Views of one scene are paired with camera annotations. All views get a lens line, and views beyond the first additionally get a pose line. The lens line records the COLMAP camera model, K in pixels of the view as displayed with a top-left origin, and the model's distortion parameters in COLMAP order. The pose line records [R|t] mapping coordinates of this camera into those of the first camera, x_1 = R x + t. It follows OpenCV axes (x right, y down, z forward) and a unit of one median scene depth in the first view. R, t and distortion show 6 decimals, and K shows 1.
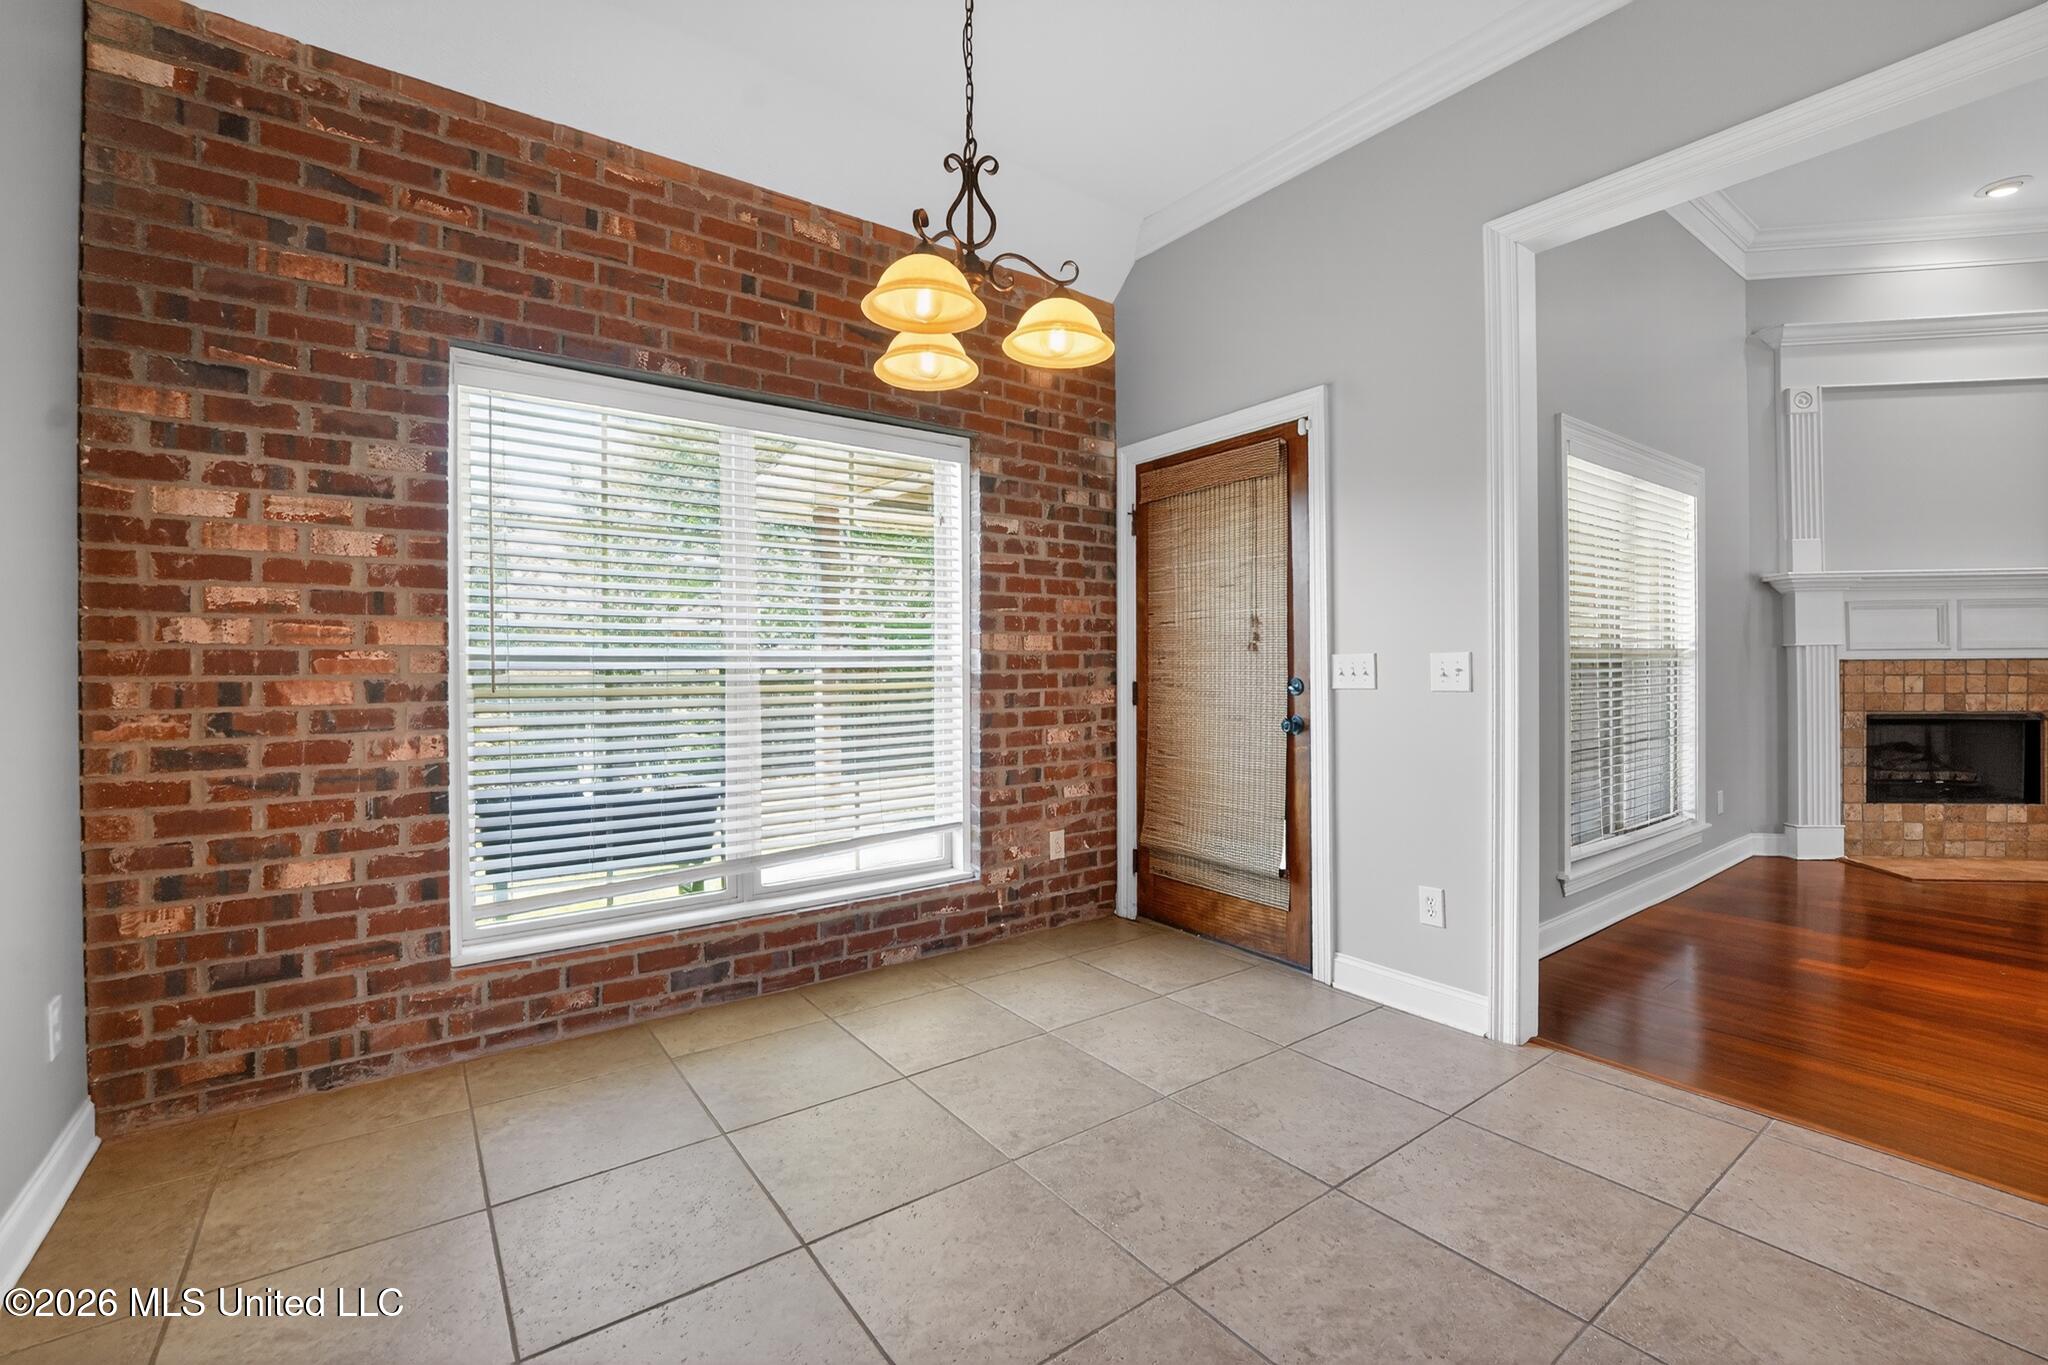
lens RADIAL K [[848.1, 0, 1018.3], [0, 848.1, 667.0], [0, 0, 1]] dist [-0.024150, 0.002084]
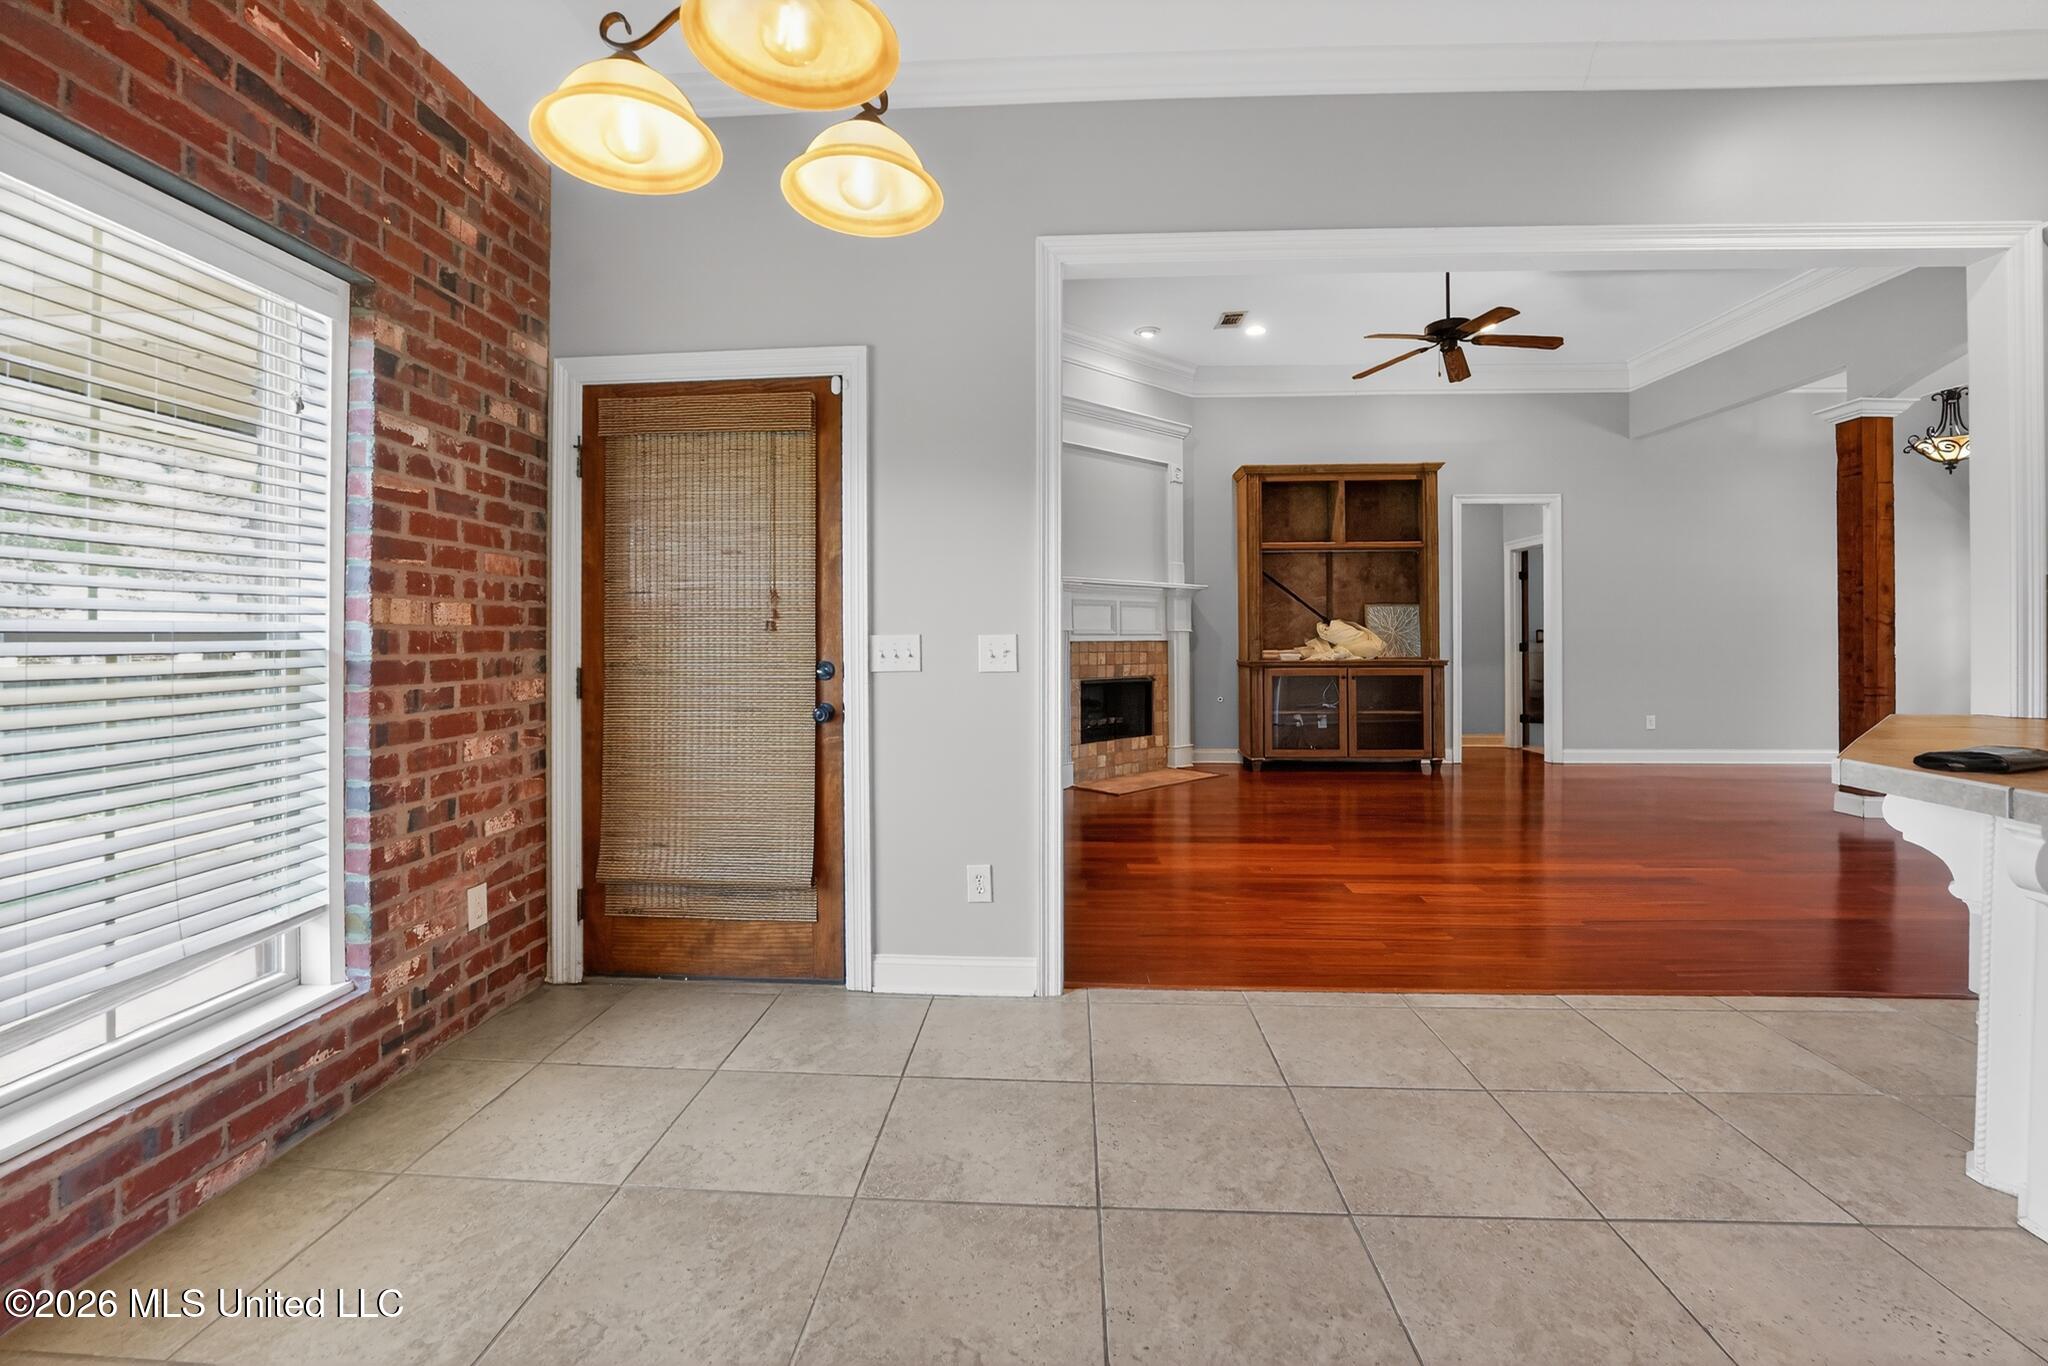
lens RADIAL K [[848.1, 0, 998.9], [0, 848.1, 634.1], [0, 0, 1]] dist [-0.024150, 0.002084]
pose [[0.648957, 0.009299, 0.760768, -0.209438], [0.001579, 0.999907, -0.013569, -0.002655], [-0.760823, 0.010007, 0.648882, 0.239406]]
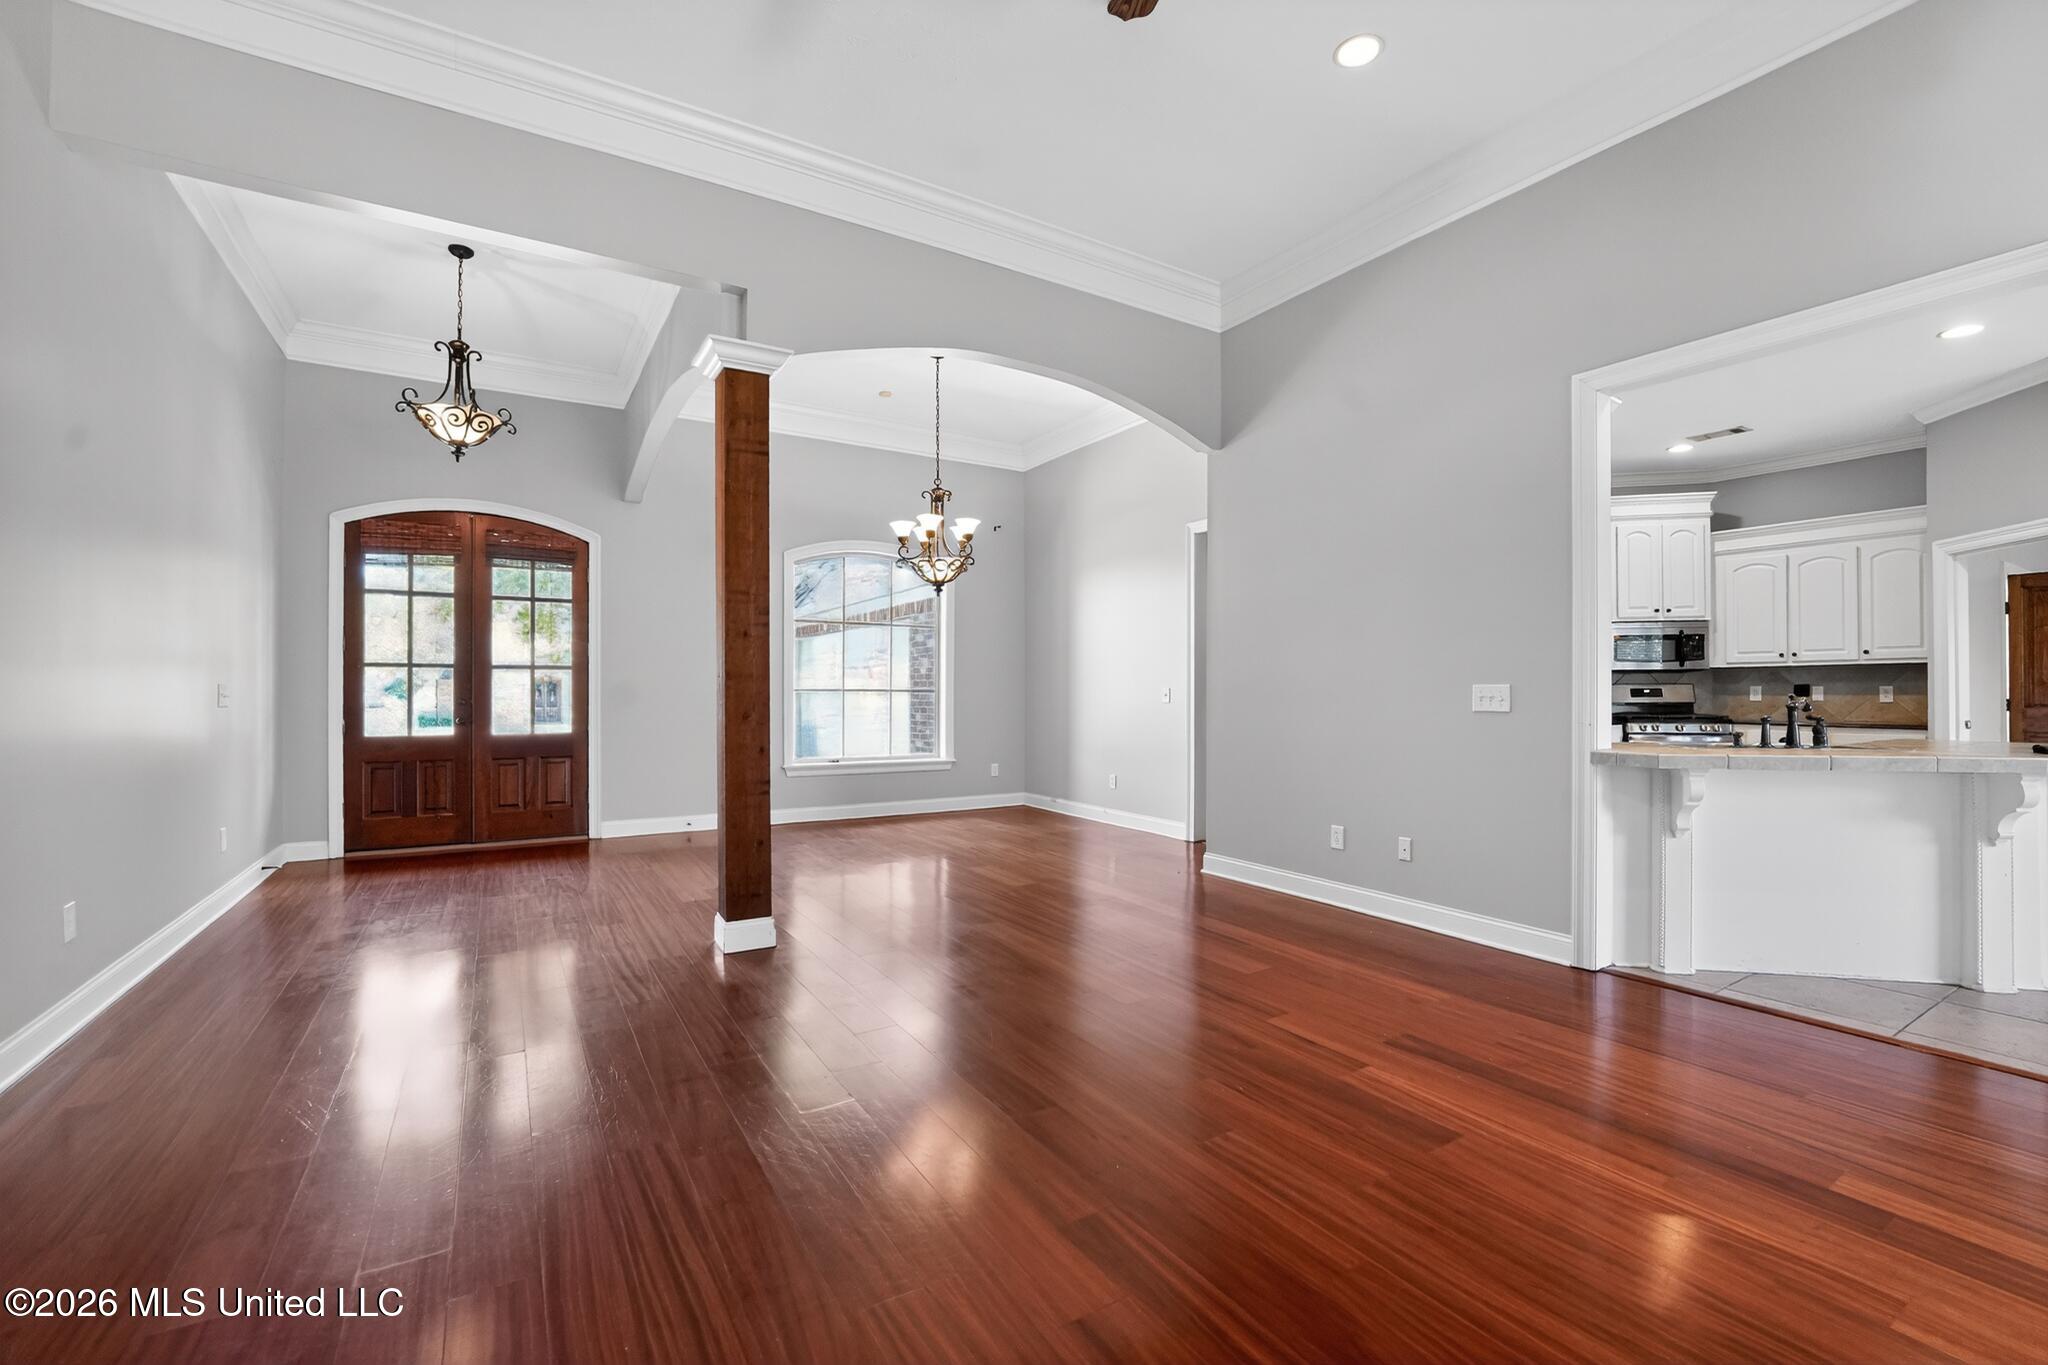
lens RADIAL K [[848.1, 0, 1045.6], [0, 848.1, 689.7], [0, 0, 1]] dist [-0.024150, 0.002084]
pose [[-0.997245, 0.006615, 0.073885, 1.514107], [0.007161, 0.999949, 0.007126, -0.021179], [-0.073835, 0.007635, -0.997241, 1.063954]]
